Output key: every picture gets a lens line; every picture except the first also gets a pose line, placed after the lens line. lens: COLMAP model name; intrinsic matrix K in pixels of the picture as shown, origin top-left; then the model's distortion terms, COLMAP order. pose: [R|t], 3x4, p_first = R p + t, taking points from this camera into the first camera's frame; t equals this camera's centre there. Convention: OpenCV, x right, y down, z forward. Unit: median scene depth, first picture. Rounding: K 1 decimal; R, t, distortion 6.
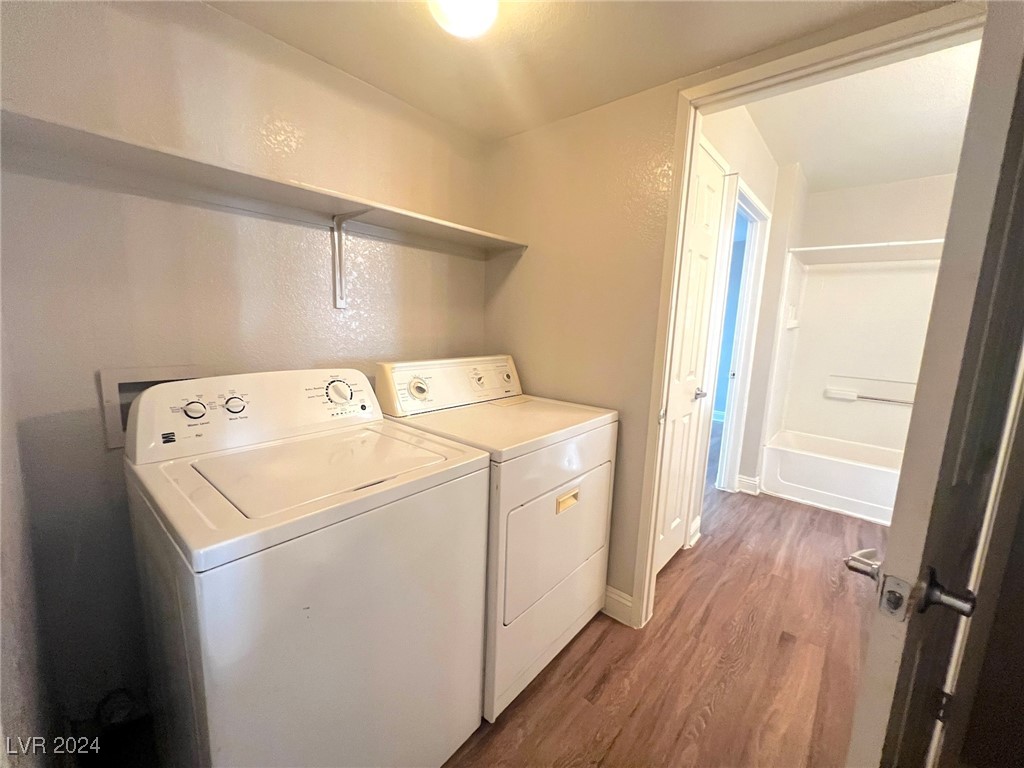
lens RADIAL K [[411.6, 0, 509.4], [0, 411.6, 383.5], [0, 0, 1]] dist [-0.003001, 0.000552]
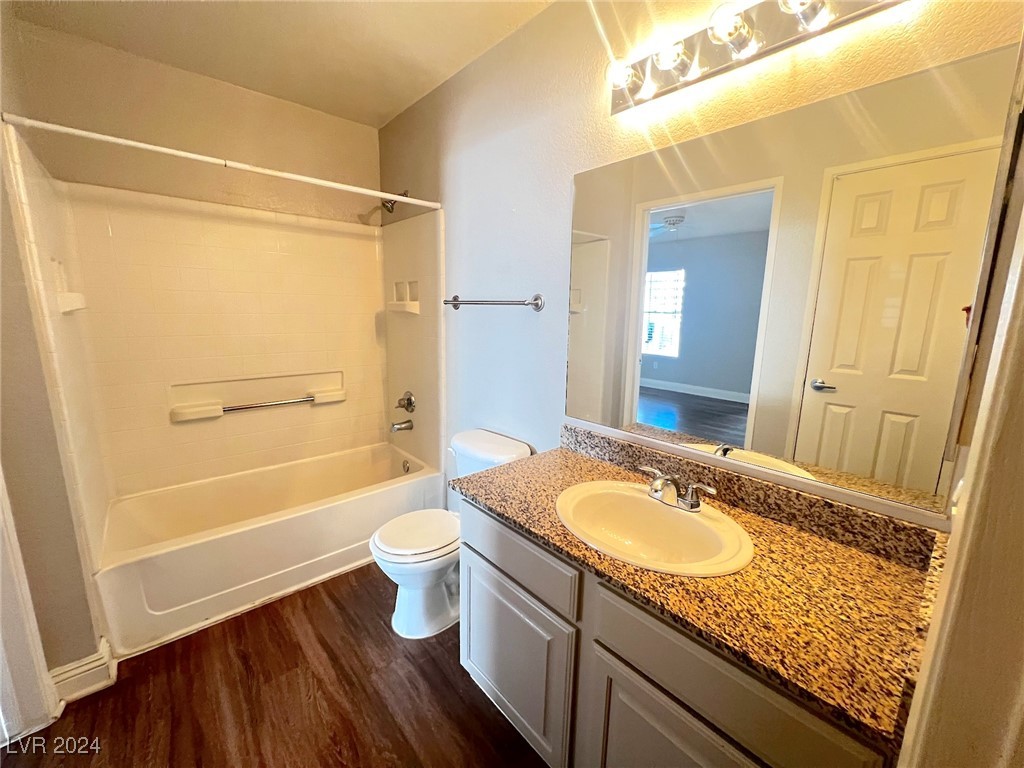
lens RADIAL K [[409.0, 0, 509.5], [0, 409.0, 384.1], [0, 0, 1]] dist [0.001812, -0.000147]
pose [[0.130019, -0.213102, 0.968340, 0.288069], [0.146300, 0.970063, 0.193838, -0.074164], [-0.980659, 0.116466, 0.157303, 0.458924]]
